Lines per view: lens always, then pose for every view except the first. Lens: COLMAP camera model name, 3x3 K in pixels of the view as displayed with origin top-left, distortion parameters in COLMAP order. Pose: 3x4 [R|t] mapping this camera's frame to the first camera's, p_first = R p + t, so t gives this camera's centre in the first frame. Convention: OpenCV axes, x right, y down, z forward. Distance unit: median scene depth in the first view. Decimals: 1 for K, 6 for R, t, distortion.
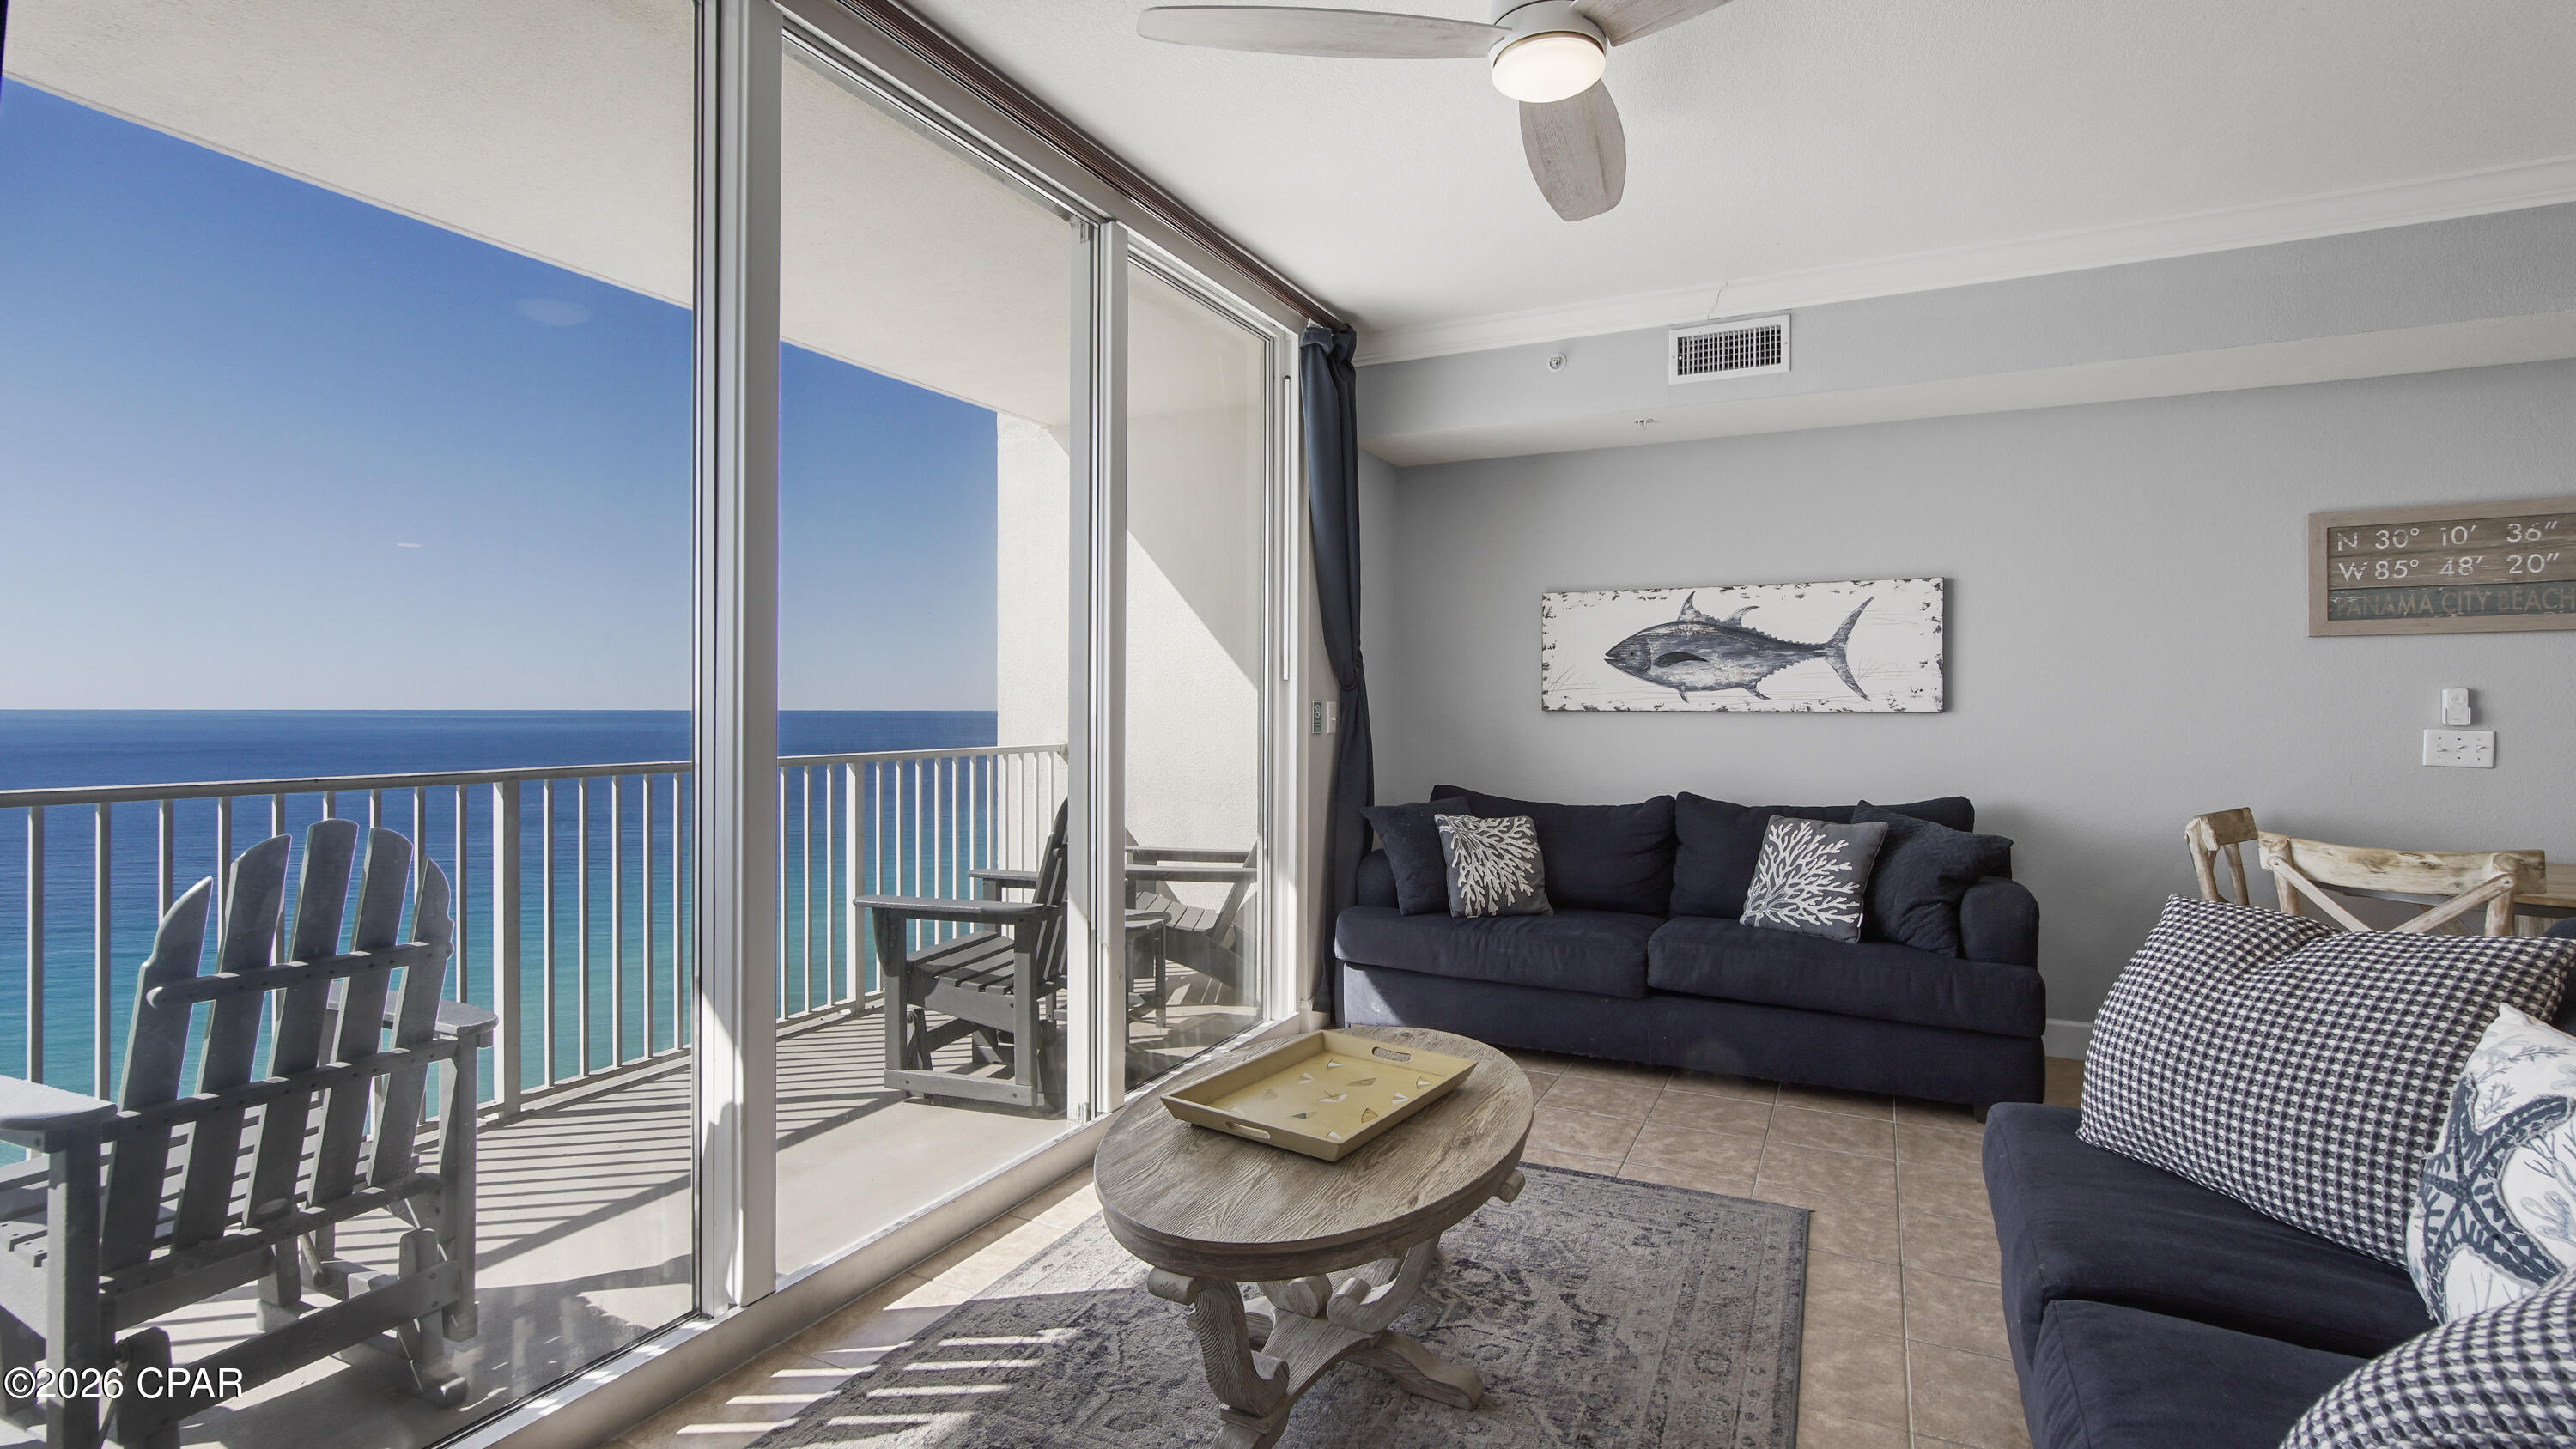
lens RADIAL K [[1171.5, 0, 1296.5], [0, 1171.5, 699.3], [0, 0, 1]] dist [-0.005270, 0.004412]
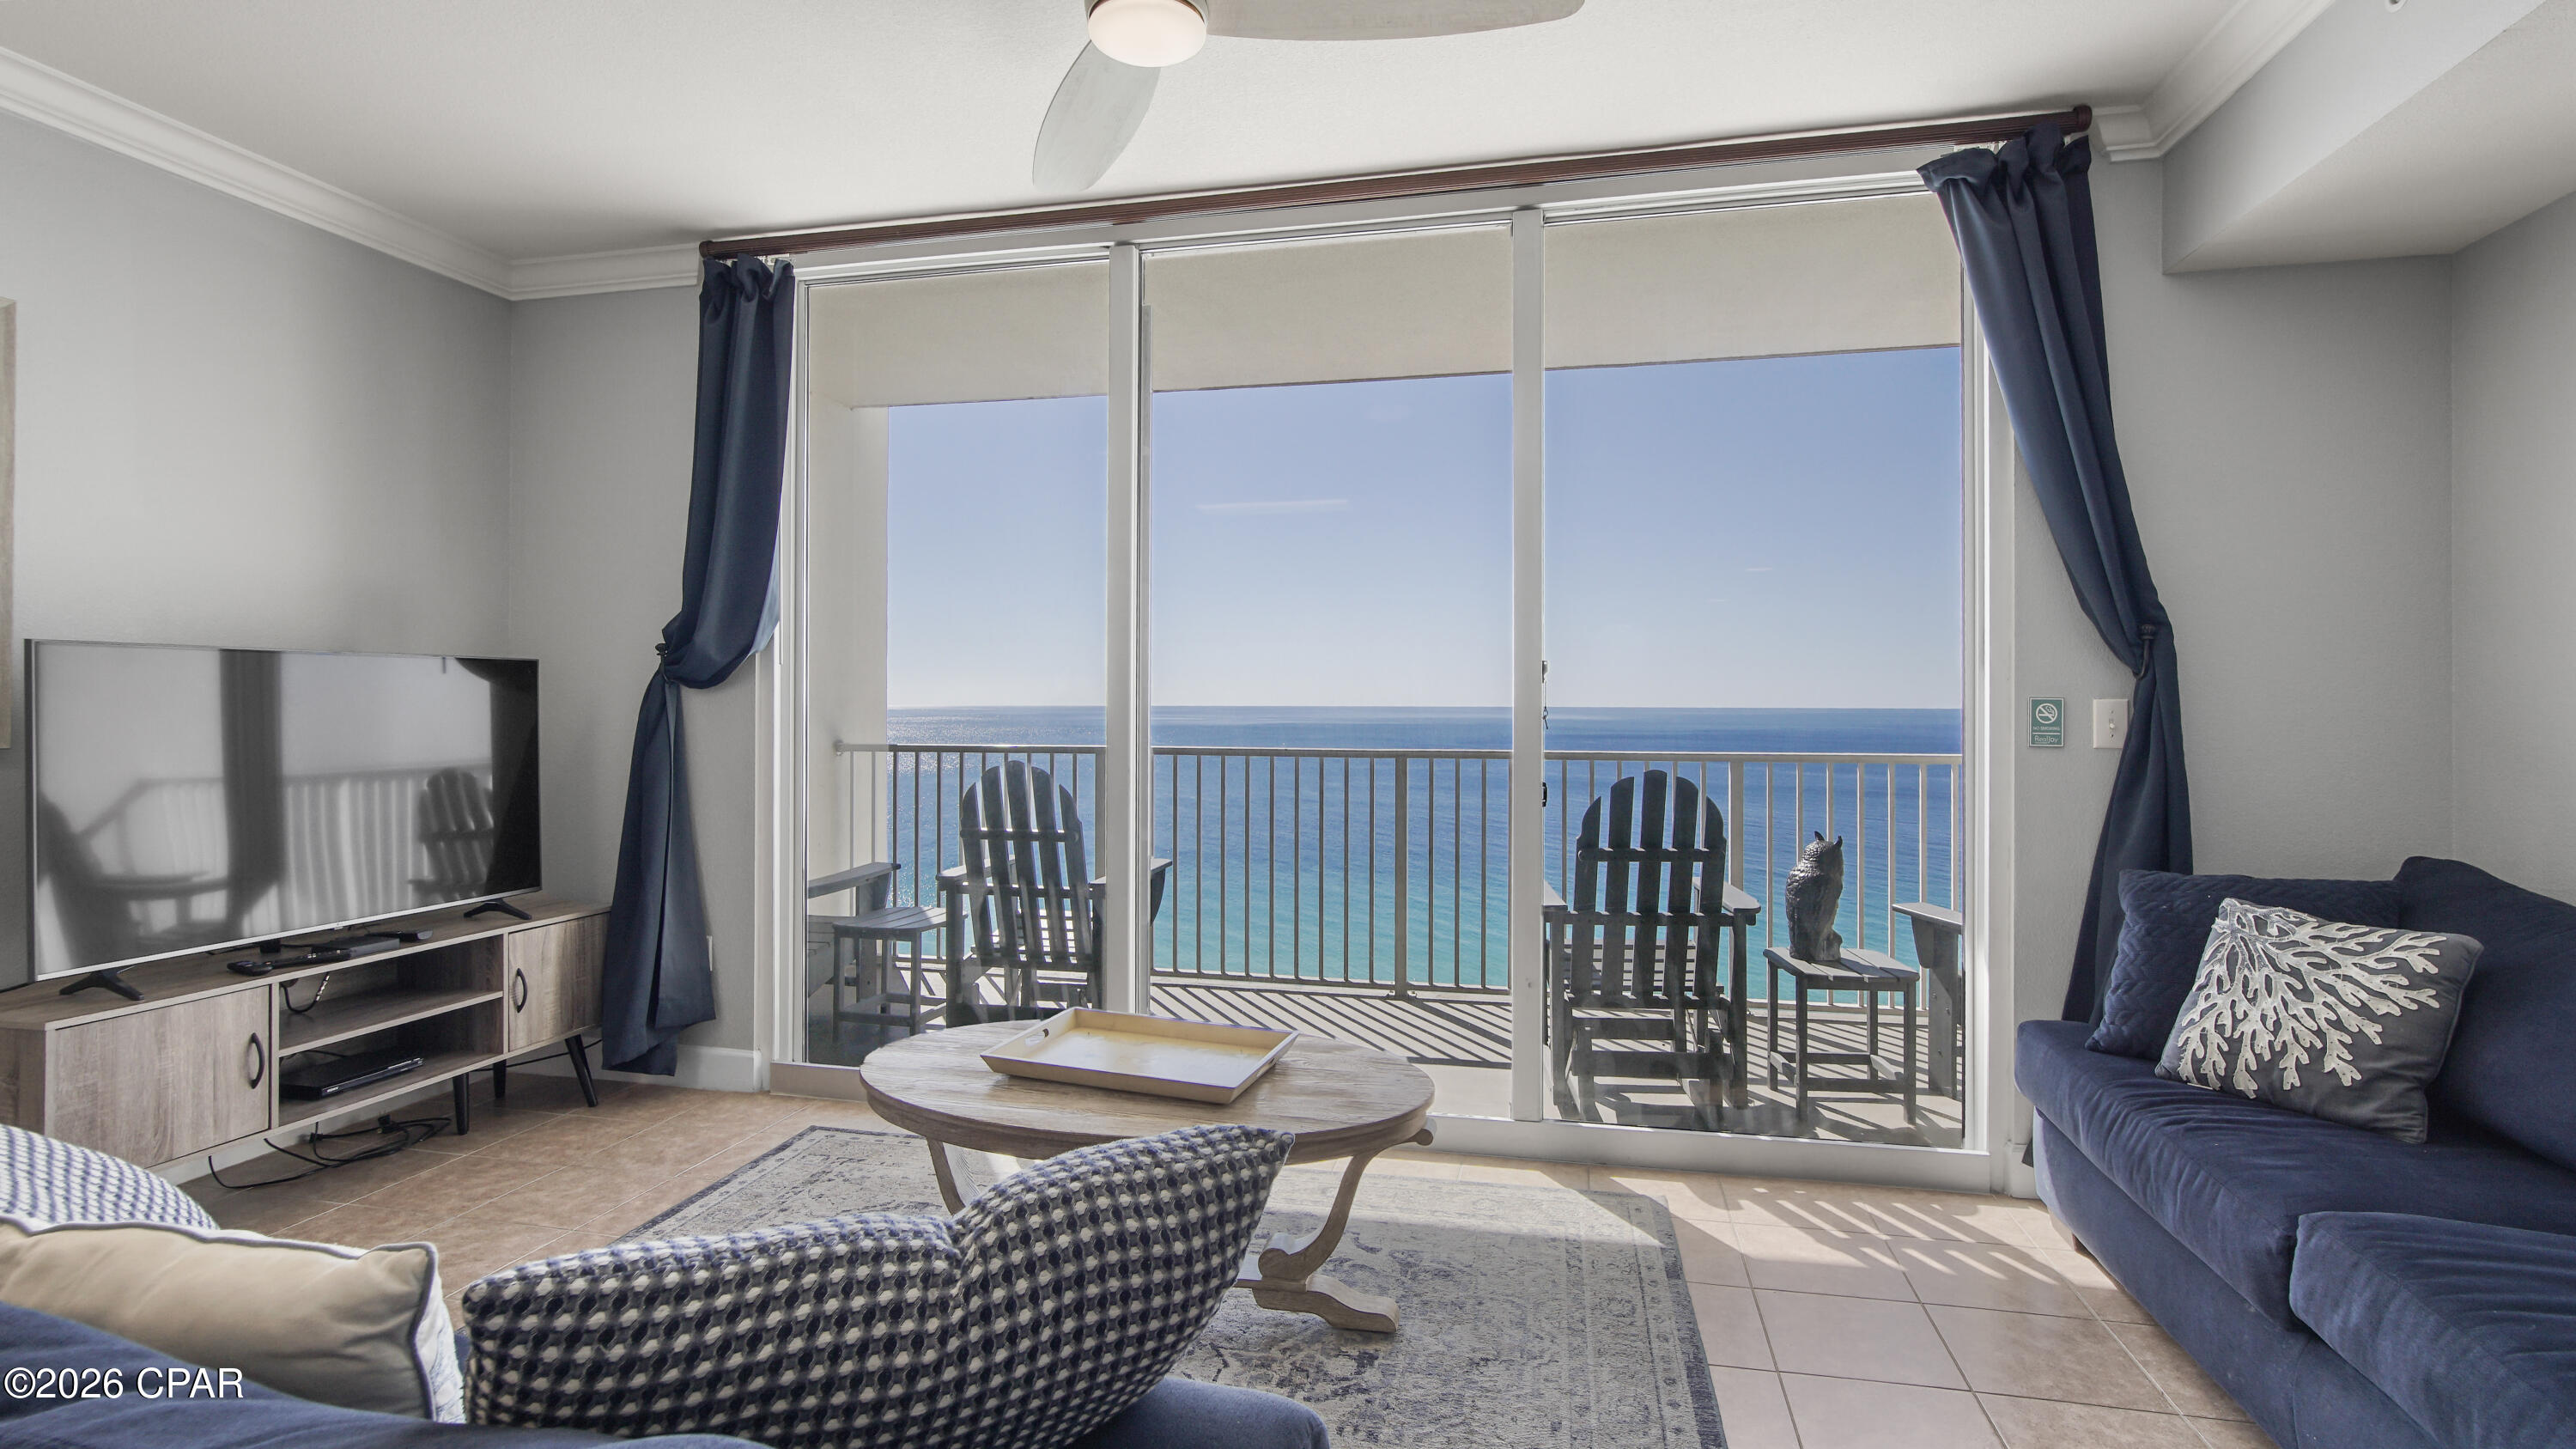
lens RADIAL K [[1194.9, 0, 1298.8], [0, 1194.9, 699.0], [0, 0, 1]] dist [-0.006066, 0.003005]
pose [[0.240765, -0.004598, -0.970573, 0.692843], [0.001898, 0.999989, -0.004266, 0.005778], [0.970582, -0.000814, 0.240771, 0.529426]]
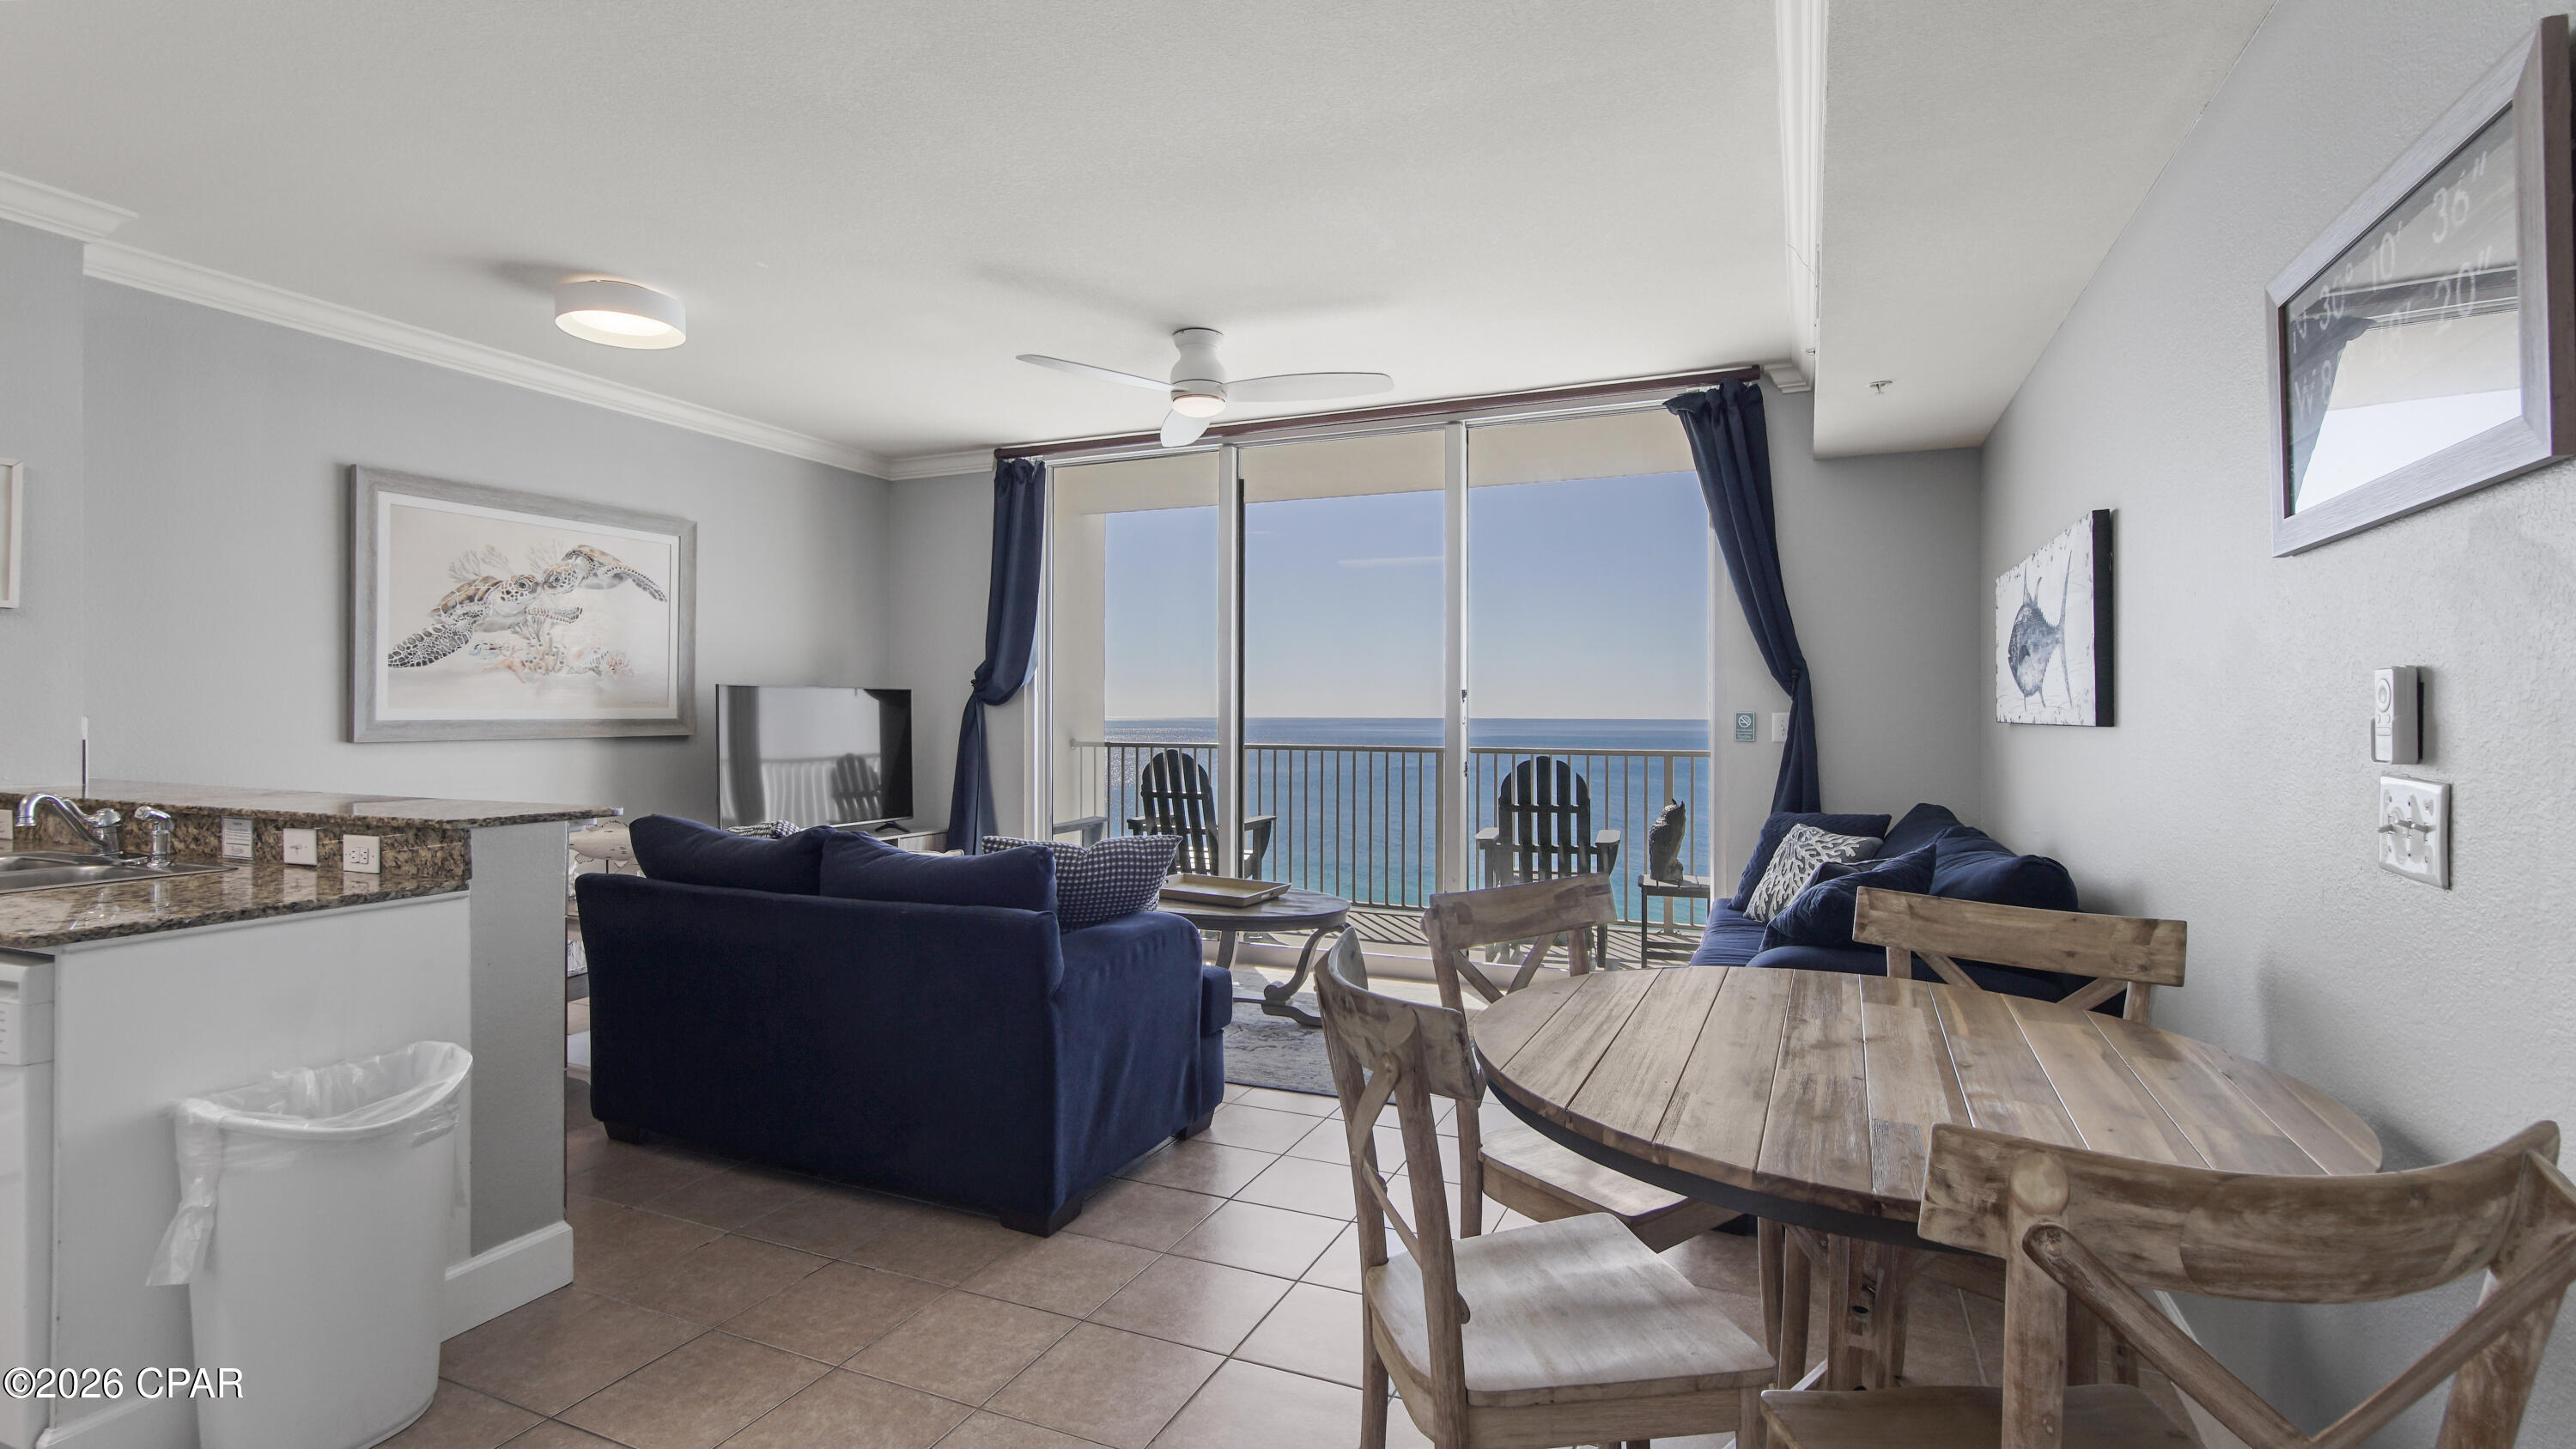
lens RADIAL K [[1194.9, 0, 1304.9], [0, 1194.9, 715.5], [0, 0, 1]] dist [-0.006066, 0.003005]
pose [[0.057729, -0.000296, -0.998332, 1.366907], [0.000559, 1.000000, -0.000264, 0.006680], [0.998332, -0.000543, 0.057729, 0.634364]]
